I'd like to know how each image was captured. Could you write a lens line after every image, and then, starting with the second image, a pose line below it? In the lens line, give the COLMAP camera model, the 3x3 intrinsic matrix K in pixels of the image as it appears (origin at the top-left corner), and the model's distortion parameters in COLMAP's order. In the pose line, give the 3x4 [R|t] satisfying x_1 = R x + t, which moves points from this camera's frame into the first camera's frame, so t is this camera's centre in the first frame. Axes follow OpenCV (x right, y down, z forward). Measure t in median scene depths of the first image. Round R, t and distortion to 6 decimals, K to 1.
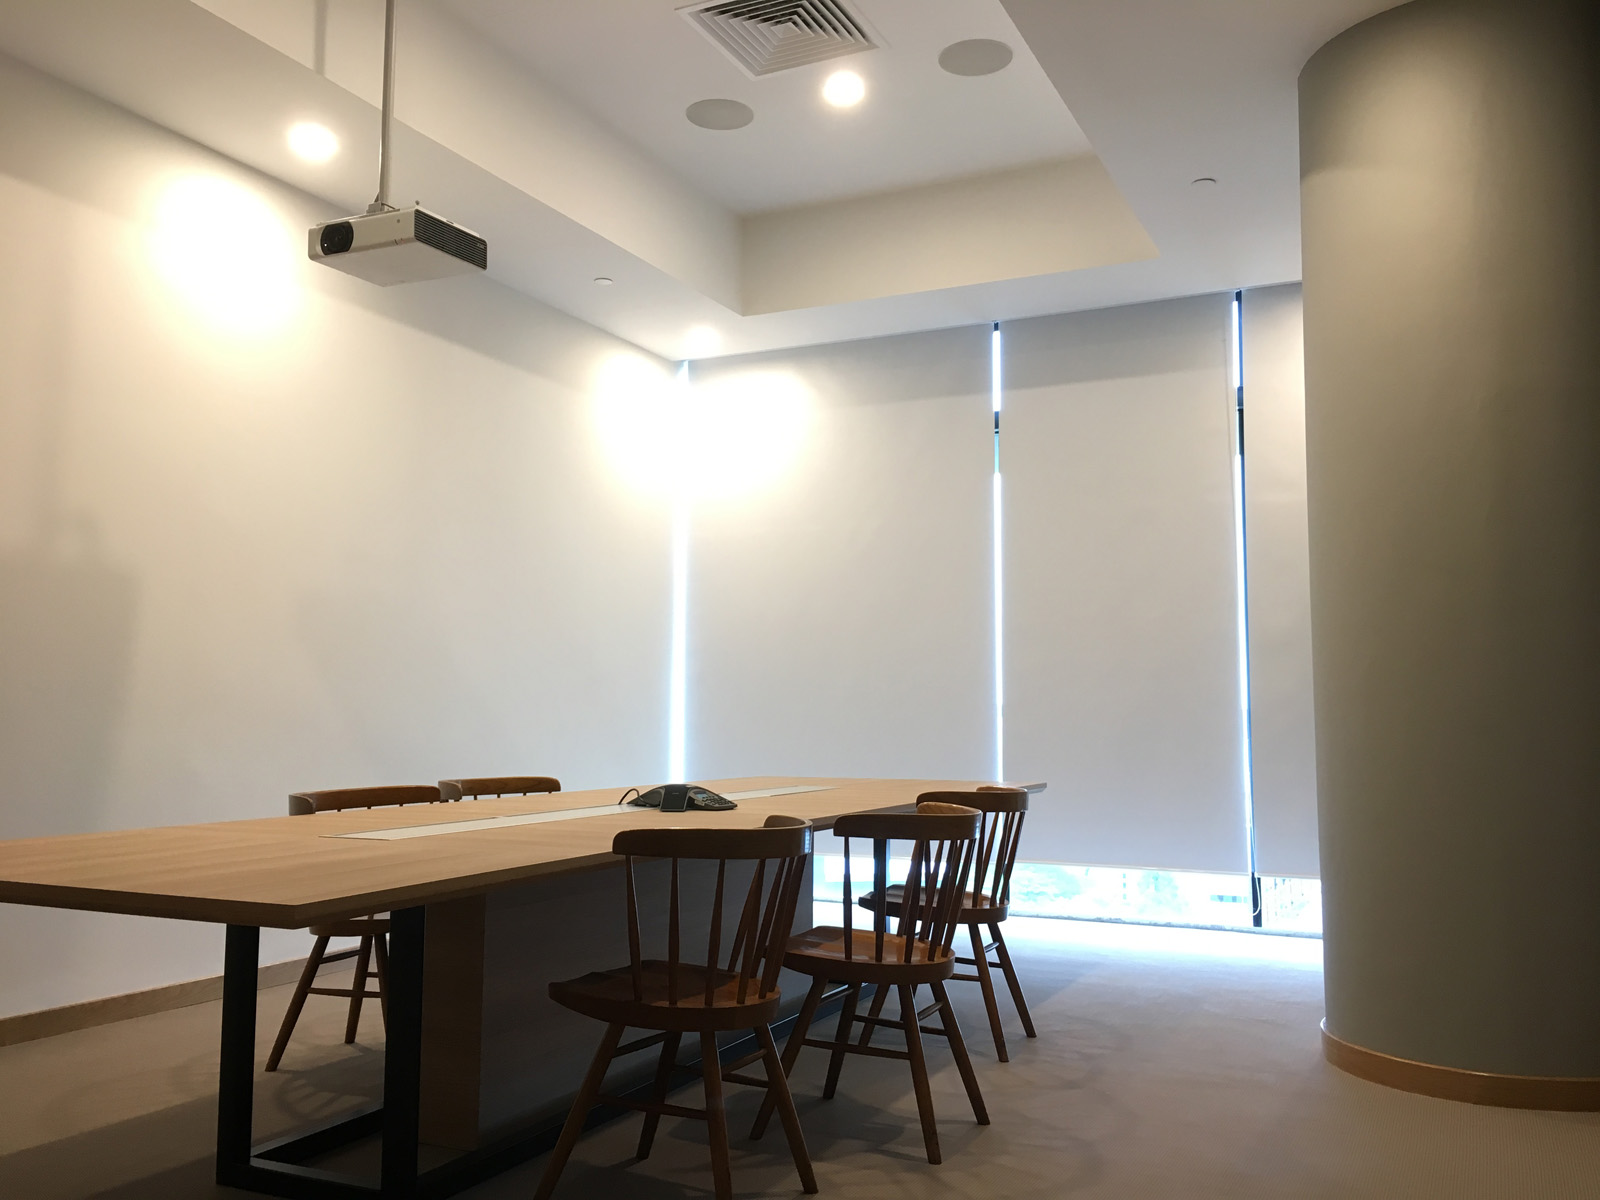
lens RADIAL K [[1369.3, 0, 797.7], [0, 1369.3, 590.9], [0, 0, 1]] dist [0.086254, -0.111666]
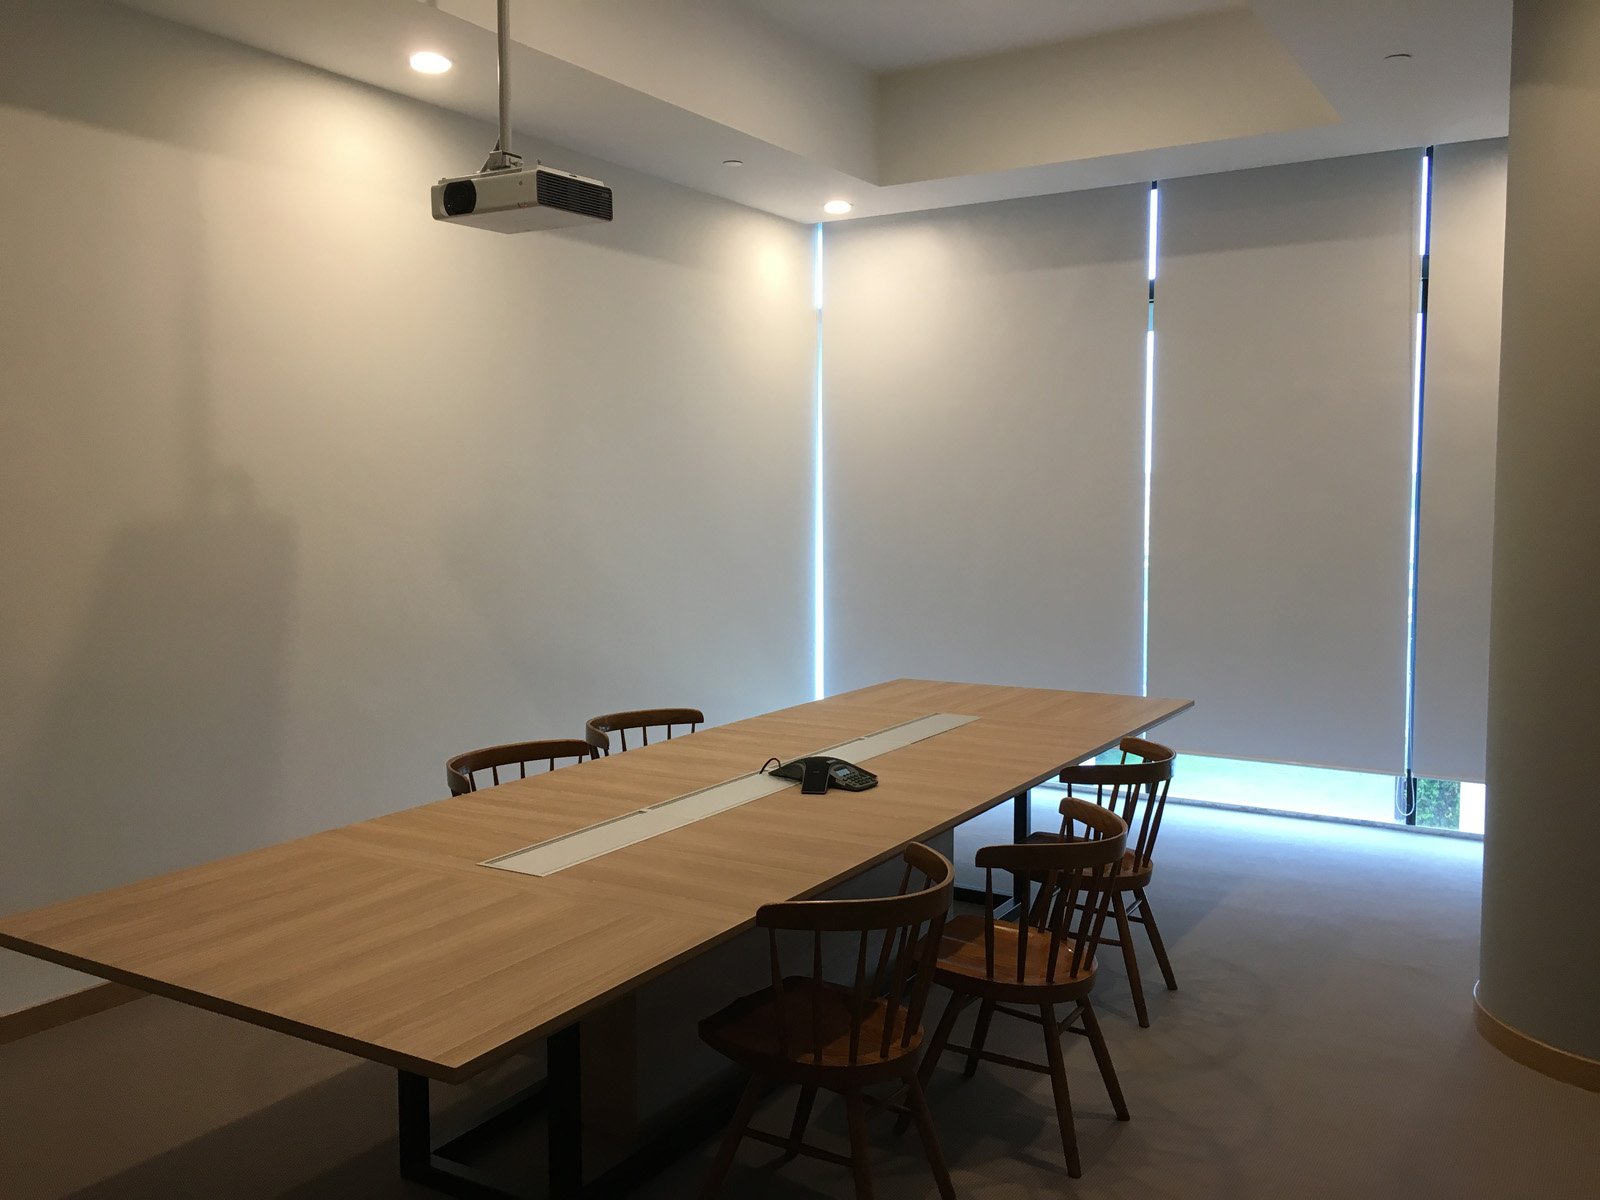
lens RADIAL K [[1369.3, 0, 797.7], [0, 1369.3, 590.9], [0, 0, 1]] dist [0.086254, -0.111666]
pose [[0.994961, 0.000148, -0.100266, -0.001436], [0.016518, 0.986094, 0.165363, -0.127097], [0.098896, -0.166186, 0.981123, 0.029105]]
